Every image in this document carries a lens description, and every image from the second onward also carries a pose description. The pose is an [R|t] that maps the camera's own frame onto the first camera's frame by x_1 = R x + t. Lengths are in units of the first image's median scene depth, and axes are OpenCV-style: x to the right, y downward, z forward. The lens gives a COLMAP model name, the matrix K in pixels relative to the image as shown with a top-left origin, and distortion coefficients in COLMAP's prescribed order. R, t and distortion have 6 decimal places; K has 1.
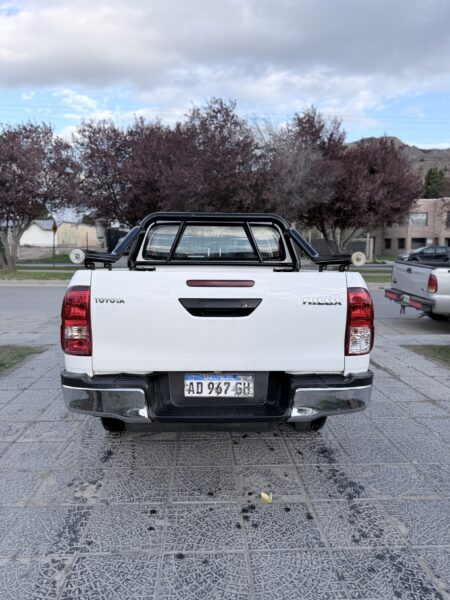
lens RADIAL K [[431.3, 0, 225.0], [0, 431.3, 300.0], [0, 0, 1]] dist [-0.002499, 0.001759]
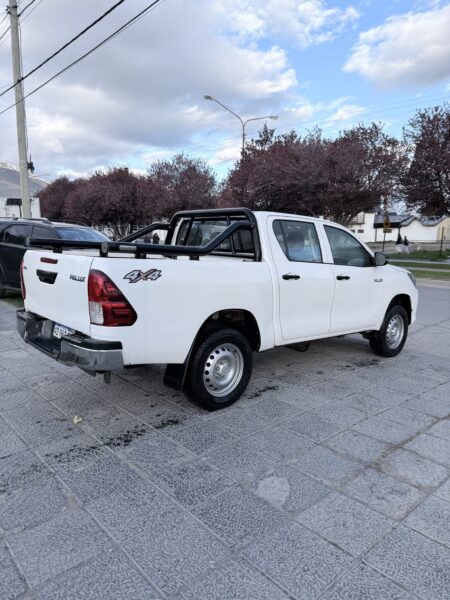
lens RADIAL K [[425.0, 0, 215.5], [0, 425.0, 297.9], [0, 0, 1]] dist [-0.008563, -0.003281]
pose [[0.625816, 0.108726, -0.772356, 1.175931], [-0.099681, 0.993265, 0.059055, -0.043540], [0.773575, 0.040031, 0.632439, 0.404201]]
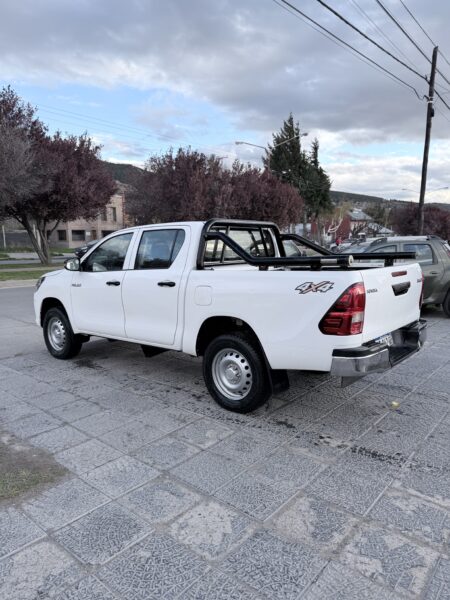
lens RADIAL K [[427.2, 0, 225.0], [0, 427.2, 300.0], [0, 0, 1]] dist [-0.003971, -0.005619]
pose [[0.671014, -0.107044, 0.733676, -1.259218], [0.089931, 0.993968, 0.062771, -0.077543], [-0.735970, 0.023860, 0.676593, 0.318765]]
